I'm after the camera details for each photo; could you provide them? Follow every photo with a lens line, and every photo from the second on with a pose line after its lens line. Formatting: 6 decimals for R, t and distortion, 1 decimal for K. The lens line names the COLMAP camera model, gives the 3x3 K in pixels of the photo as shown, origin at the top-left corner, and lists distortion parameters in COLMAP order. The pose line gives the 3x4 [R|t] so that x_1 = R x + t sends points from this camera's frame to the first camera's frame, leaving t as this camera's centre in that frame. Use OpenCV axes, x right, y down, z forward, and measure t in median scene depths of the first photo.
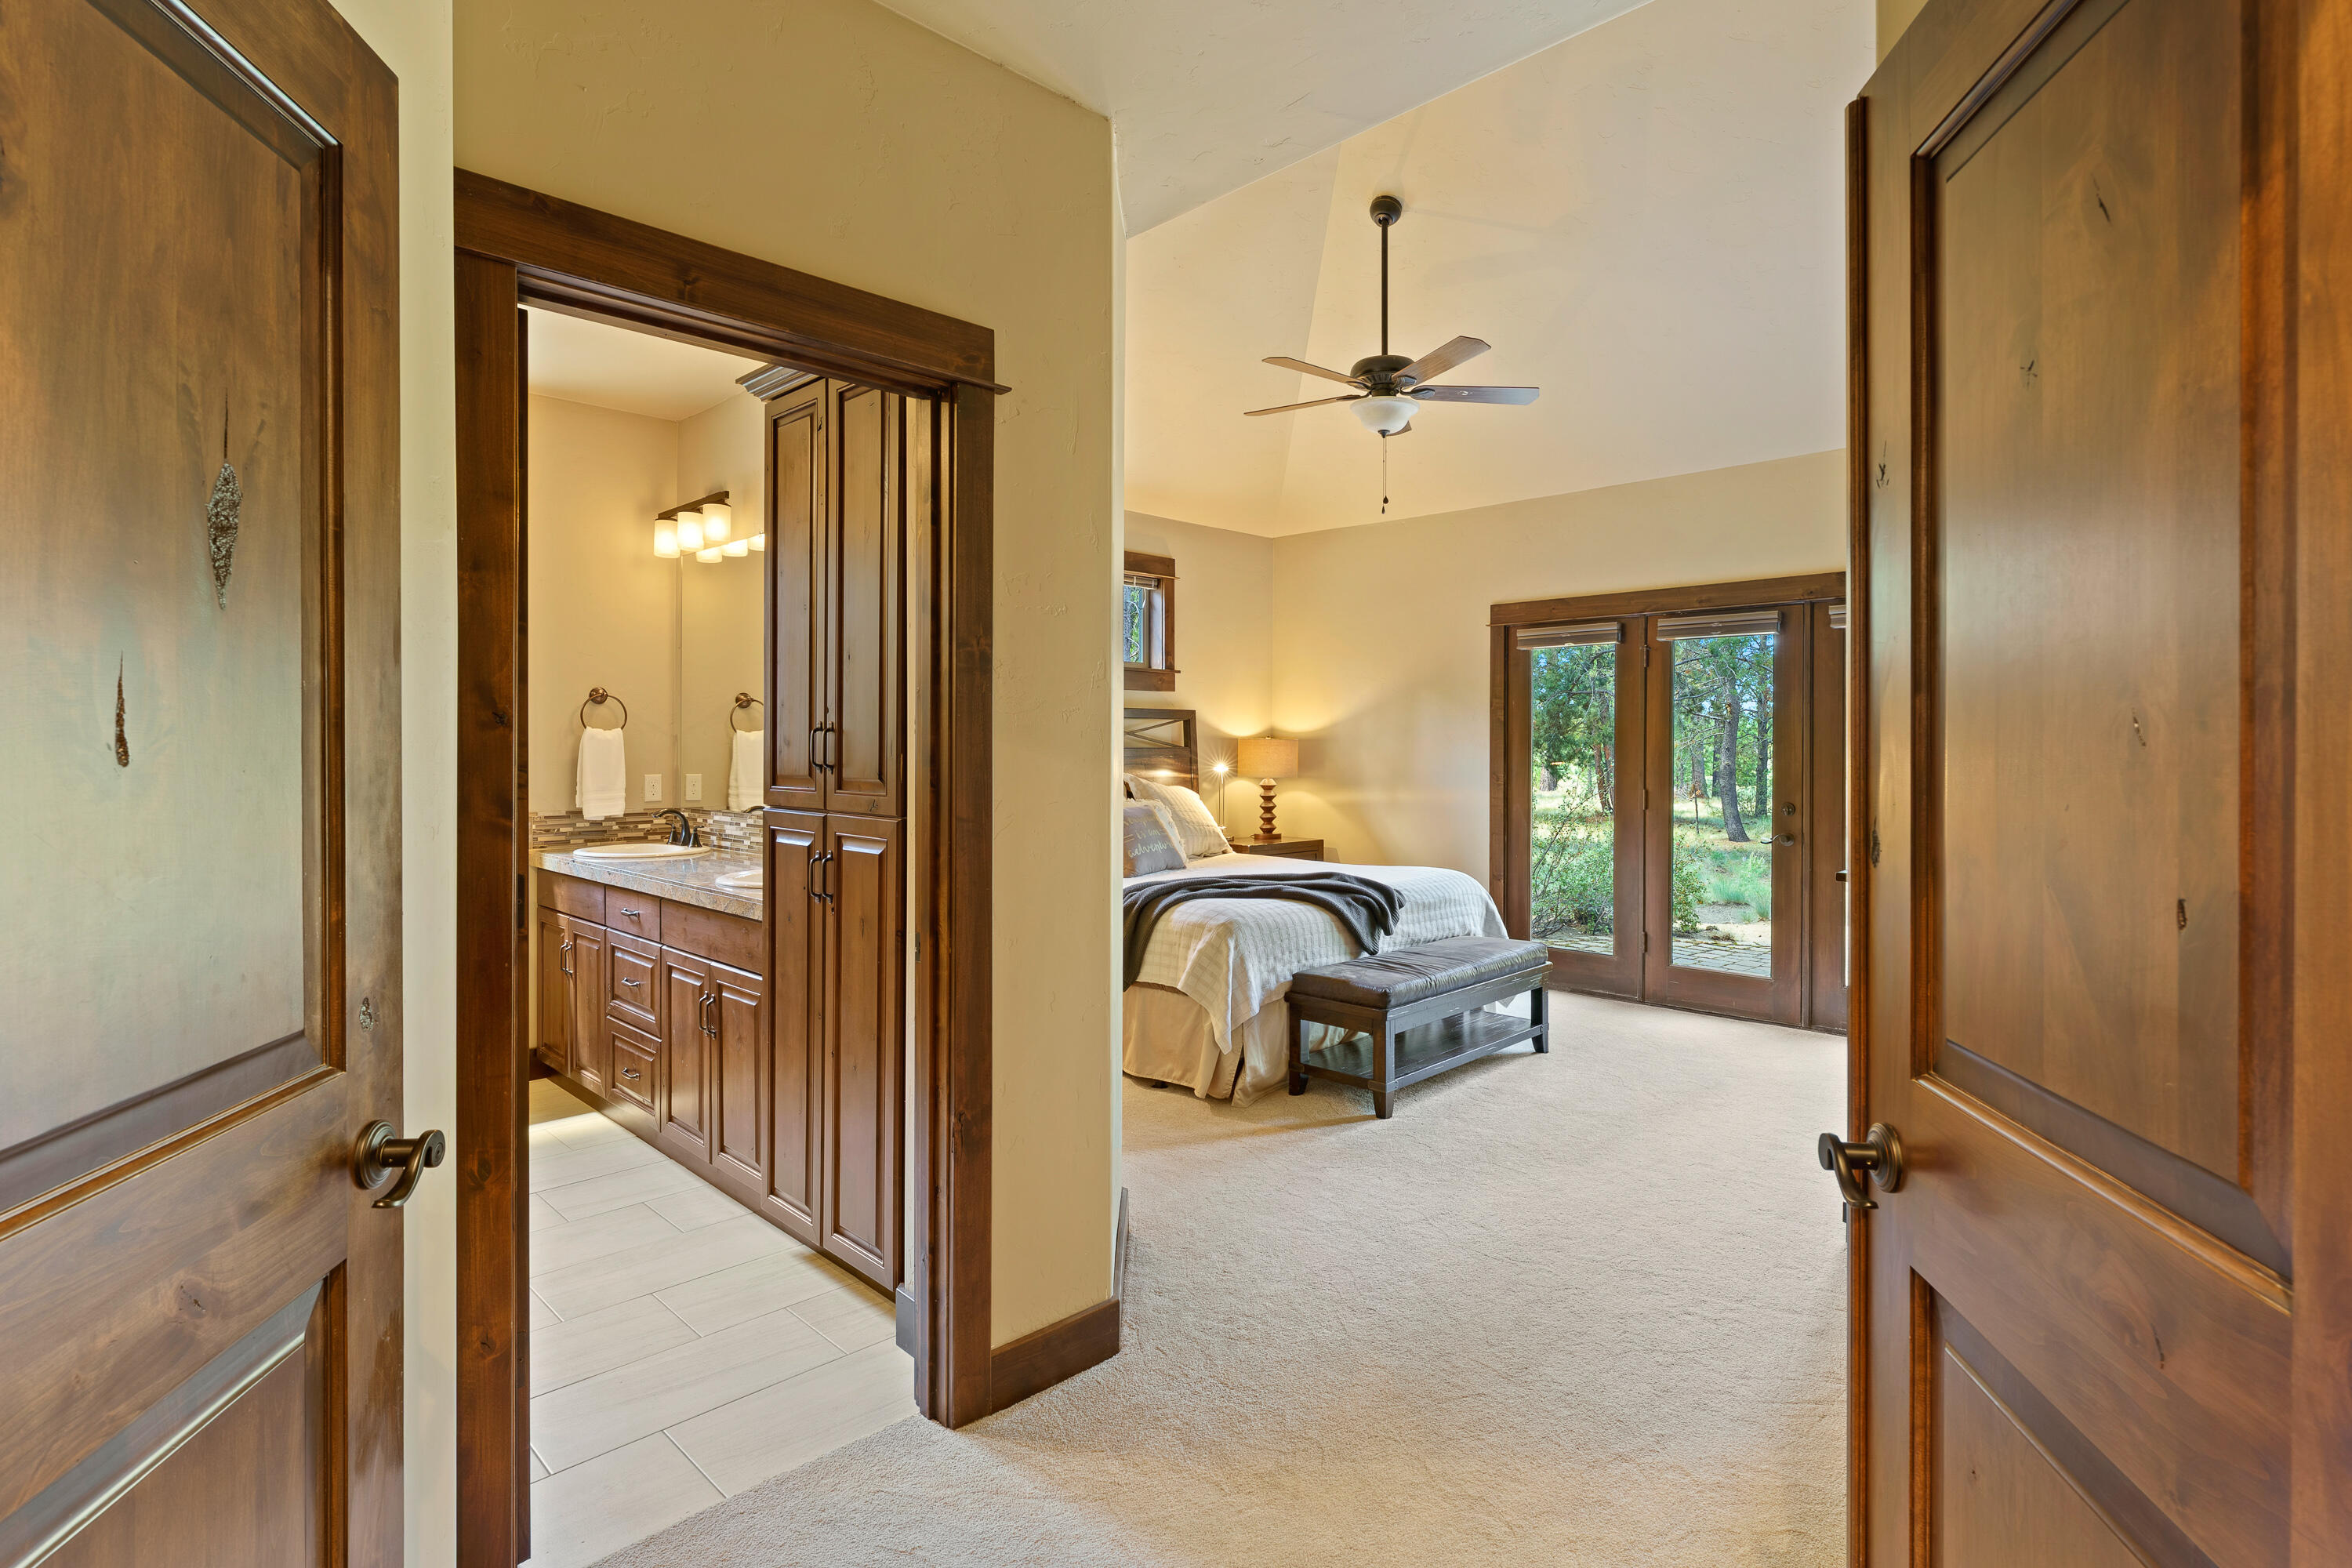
lens RADIAL K [[1126.2, 0, 1192.7], [0, 1126.2, 740.4], [0, 0, 1]] dist [-0.003154, -0.000101]
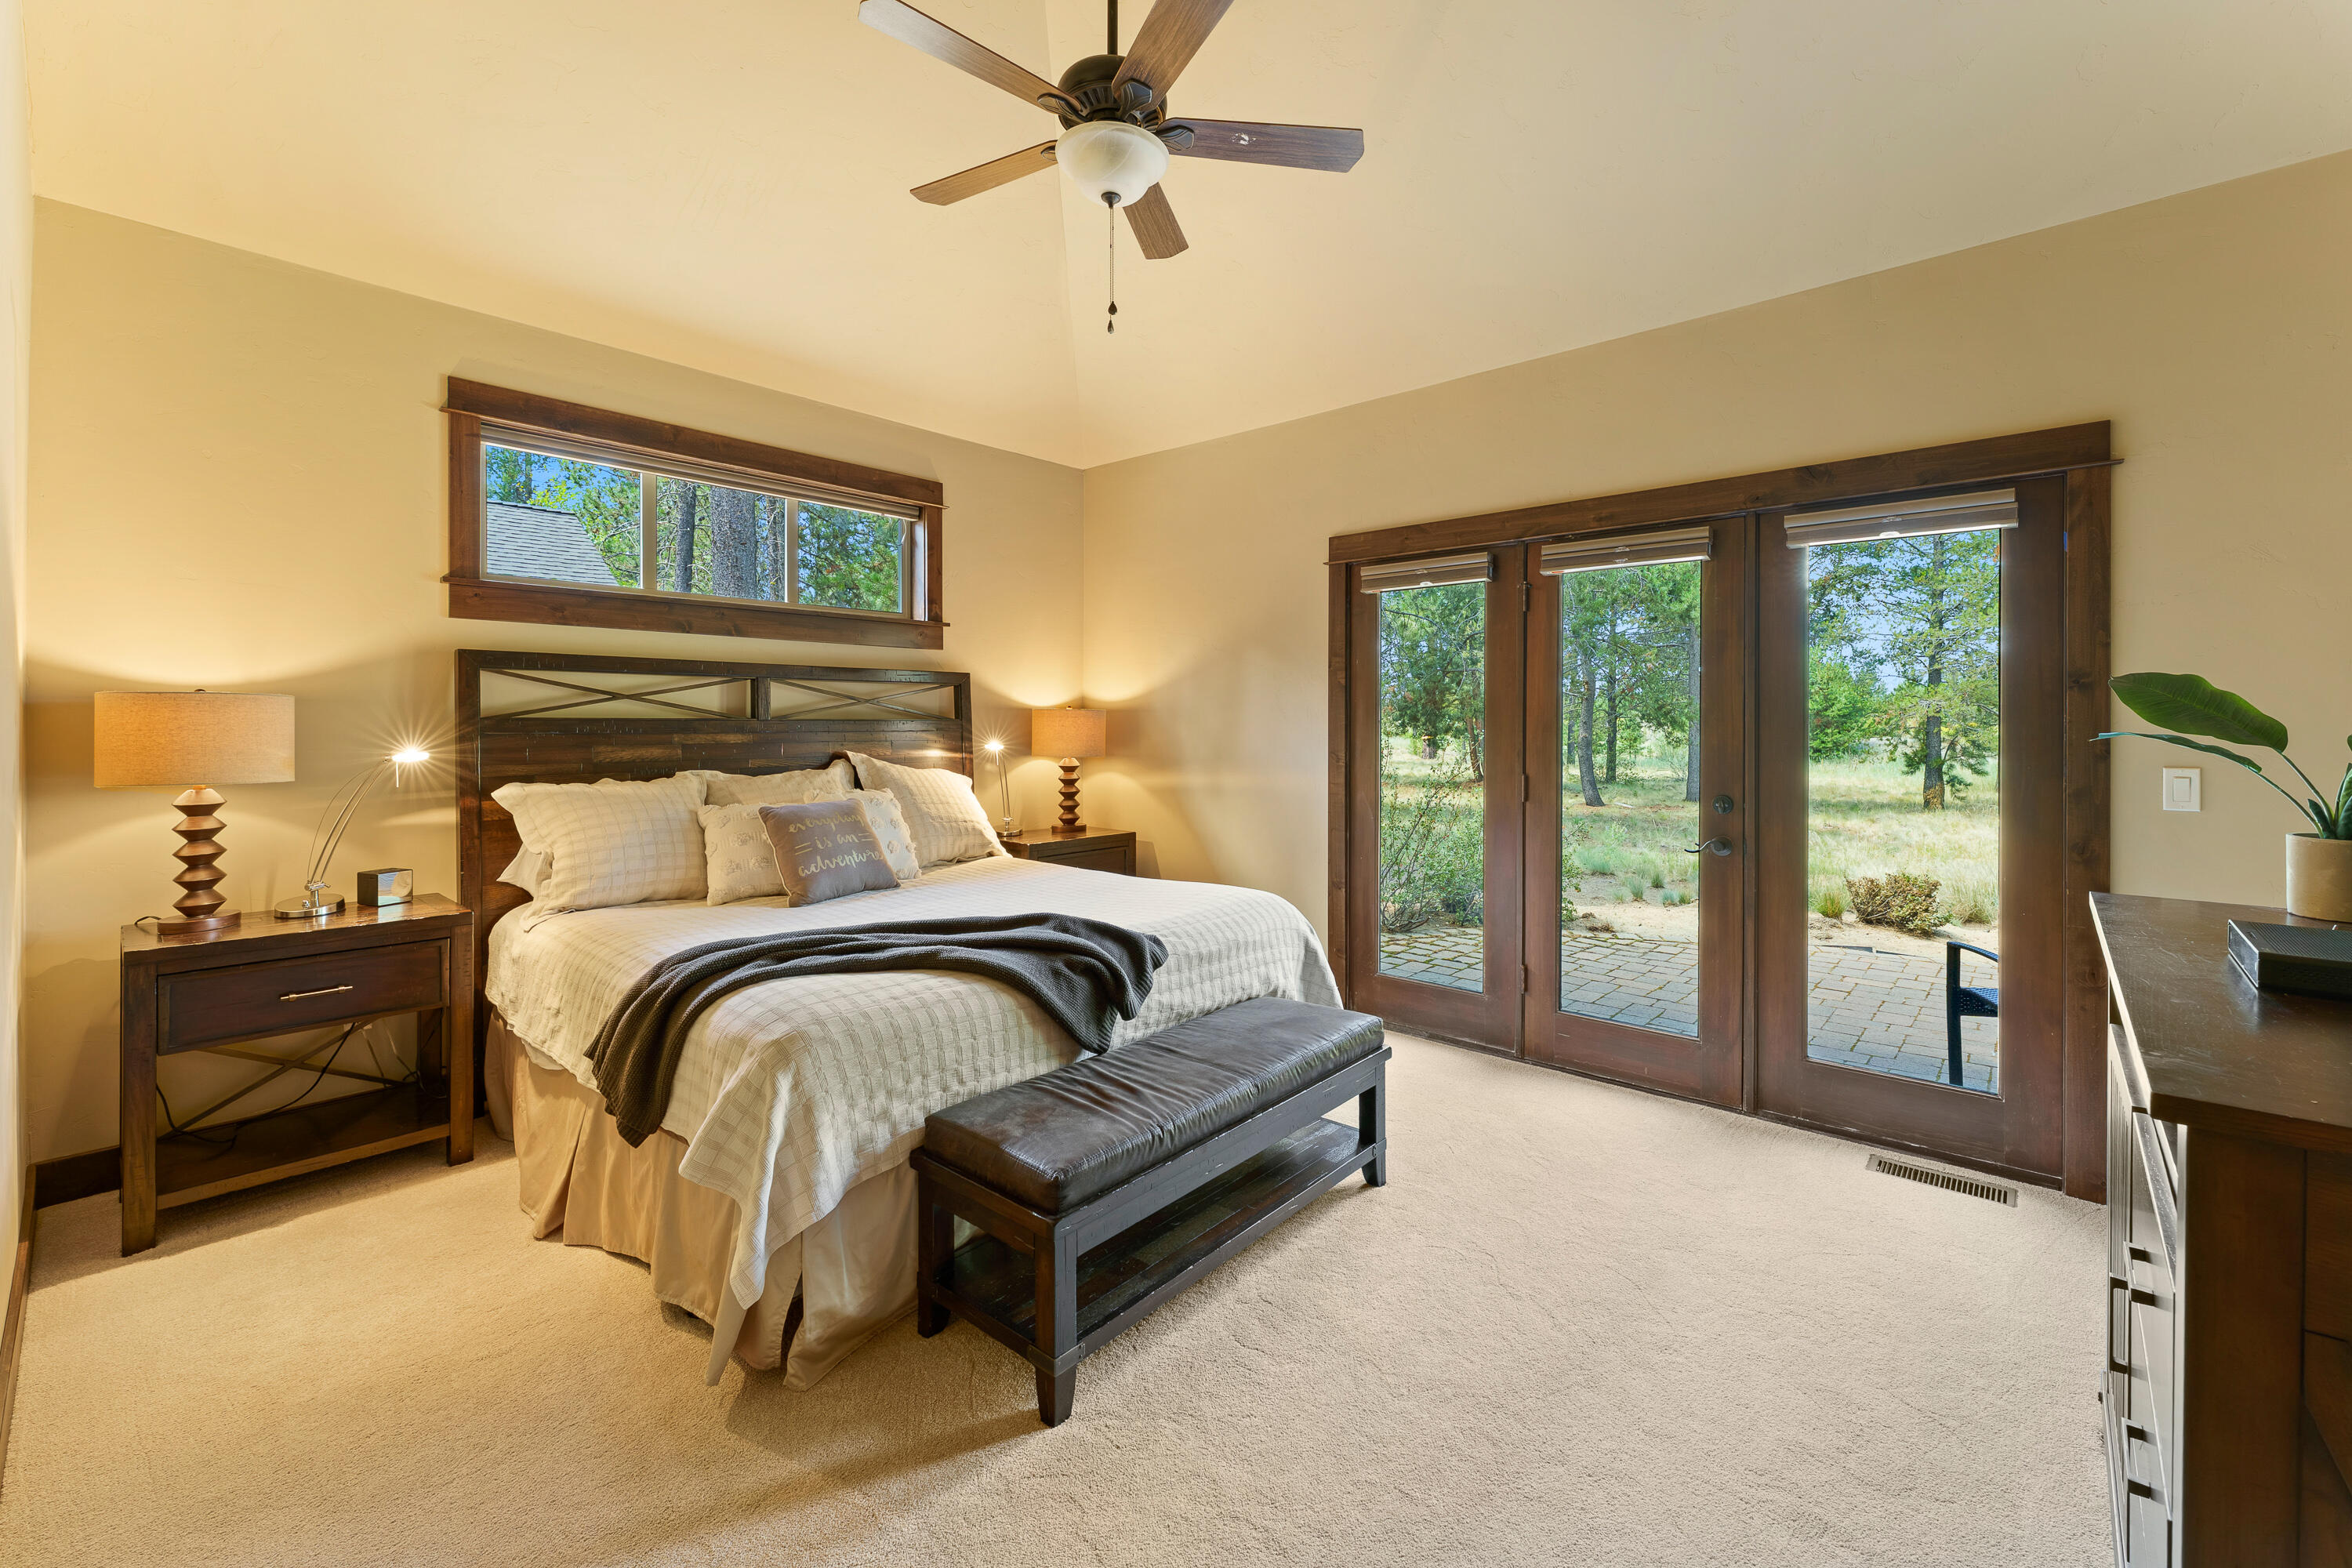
lens RADIAL K [[956.6, 0, 1186.7], [0, 956.6, 714.9], [0, 0, 1]] dist [0.000649, -0.000695]
pose [[0.998422, -0.000730, 0.056151, 0.169956], [0.000787, 0.999999, -0.000994, 0.005296], [-0.056150, 0.001037, 0.998422, 0.452476]]
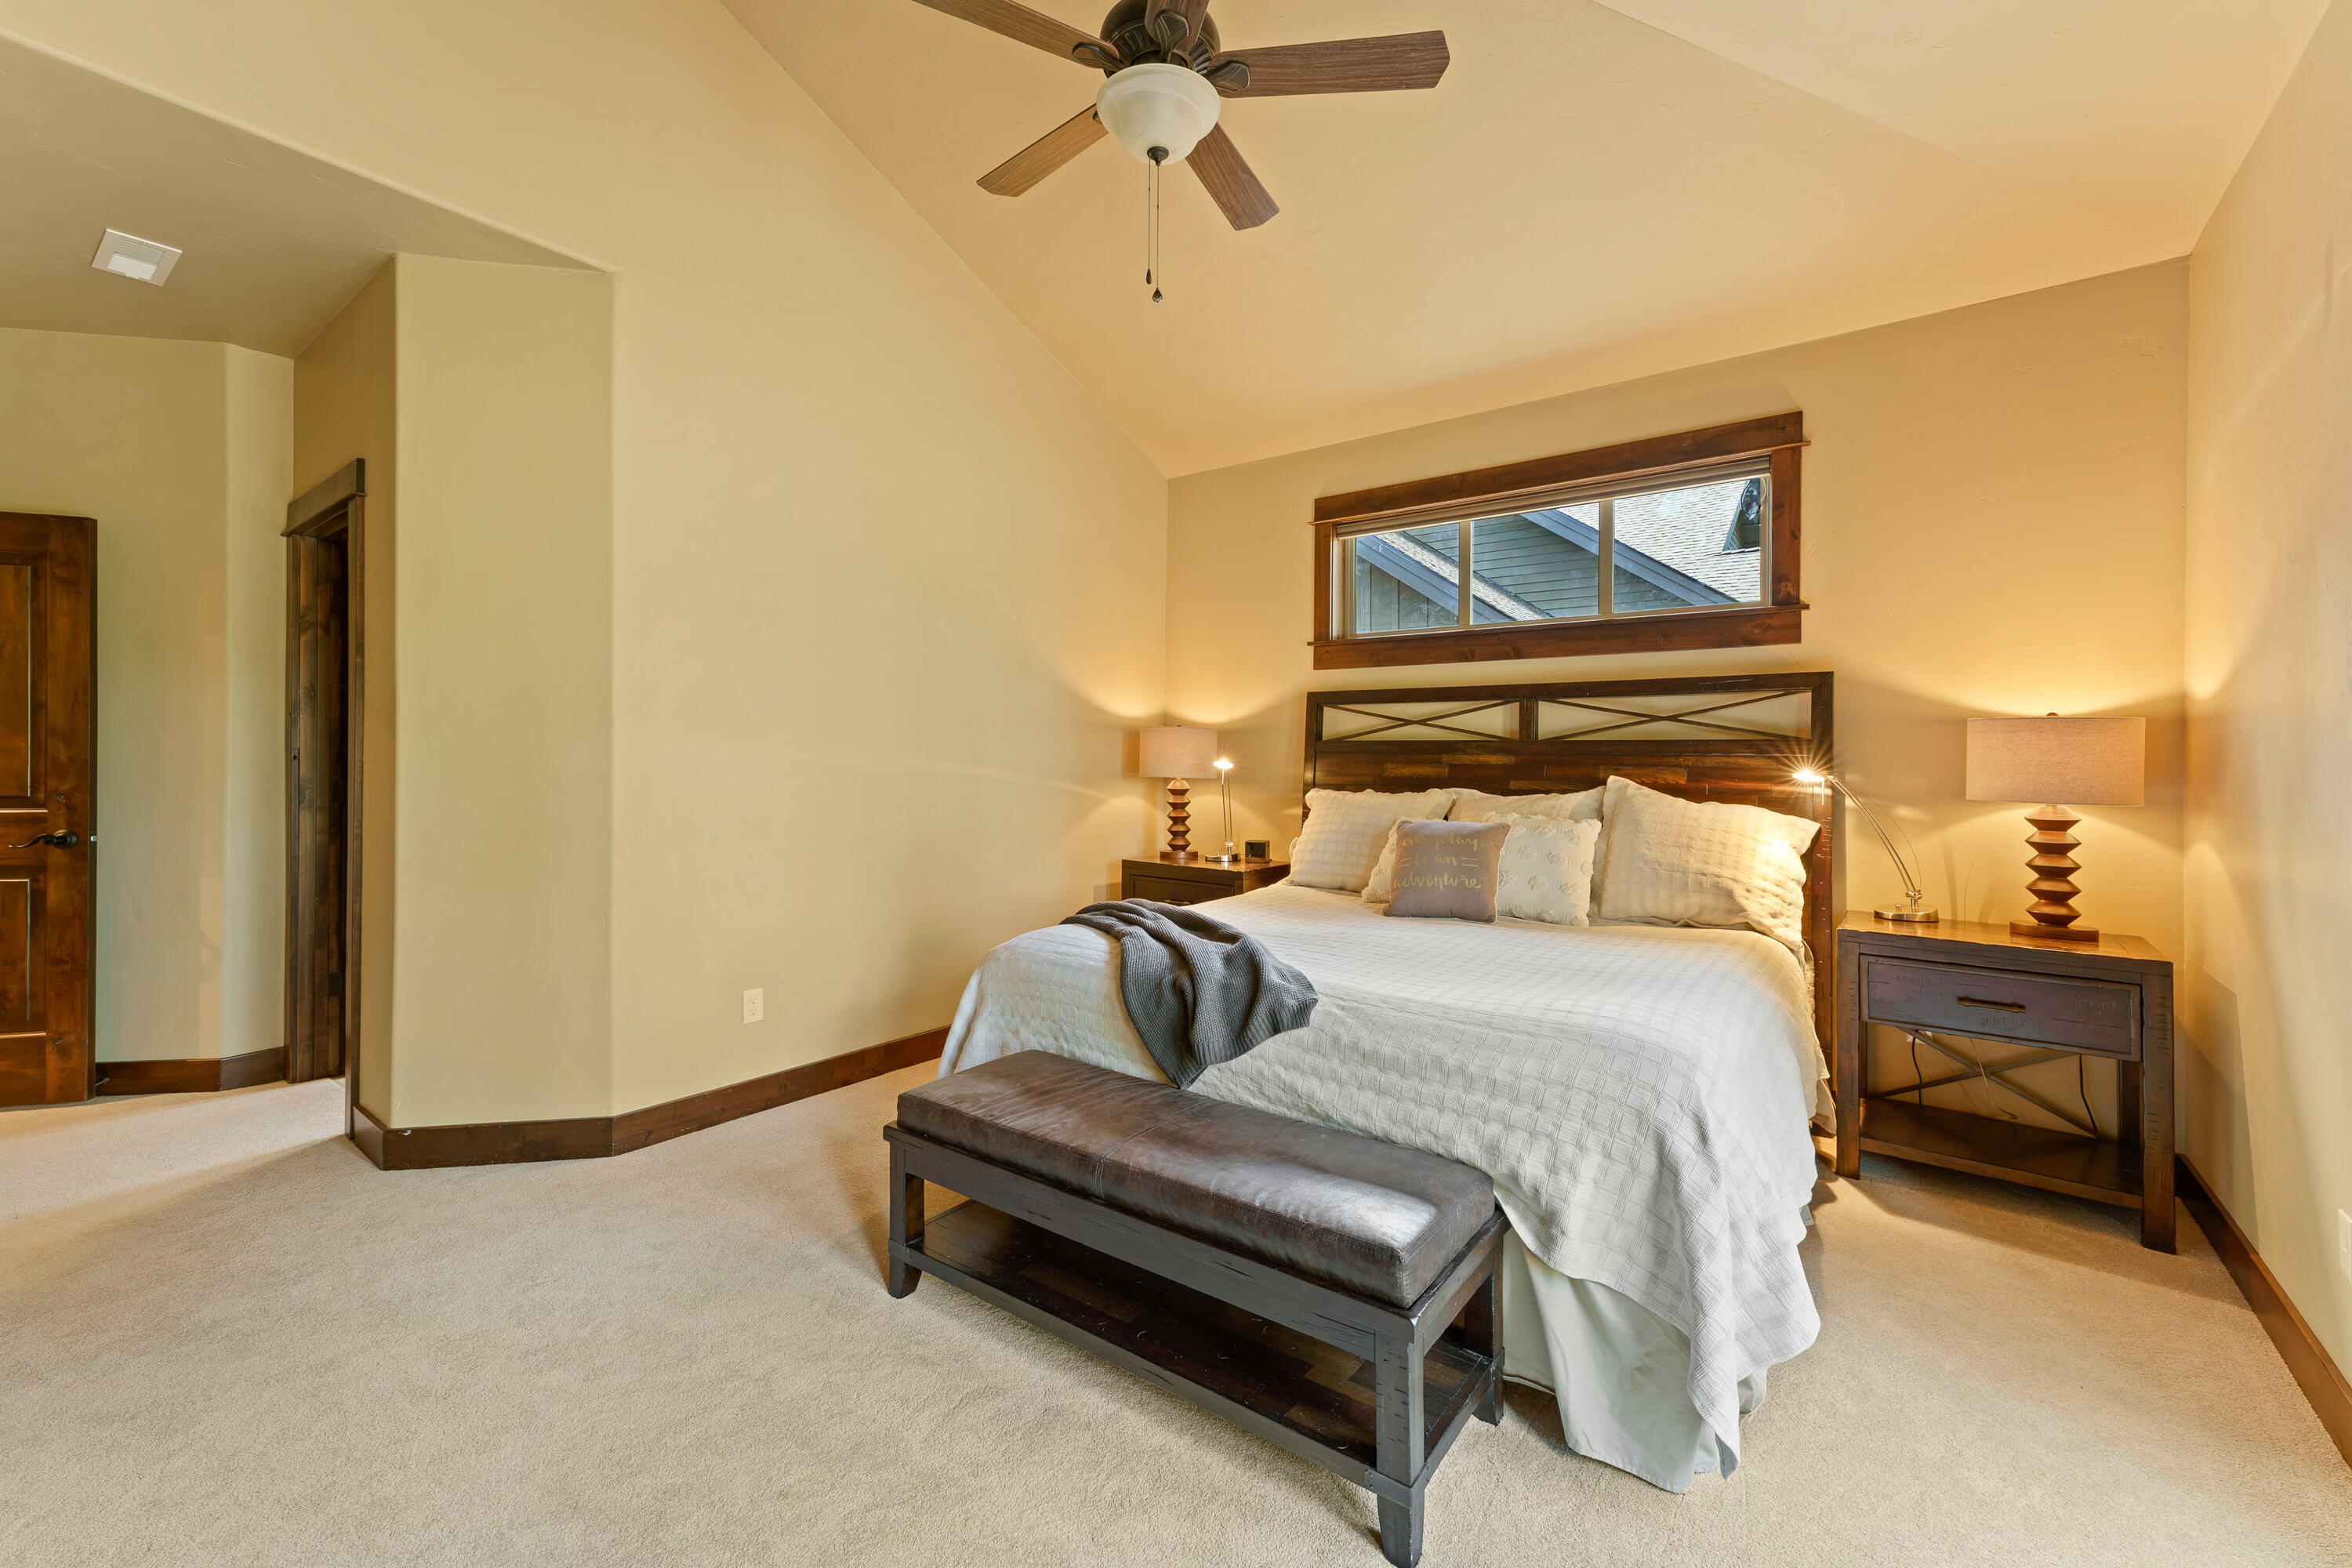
lens RADIAL K [[956.6, 0, 1176.3], [0, 956.6, 764.0], [0, 0, 1]] dist [0.000649, -0.000695]
pose [[0.126679, 0.009821, -0.991895, 0.615235], [0.000599, 0.999950, 0.009978, 0.019365], [0.991944, -0.001858, 0.126667, 0.894981]]
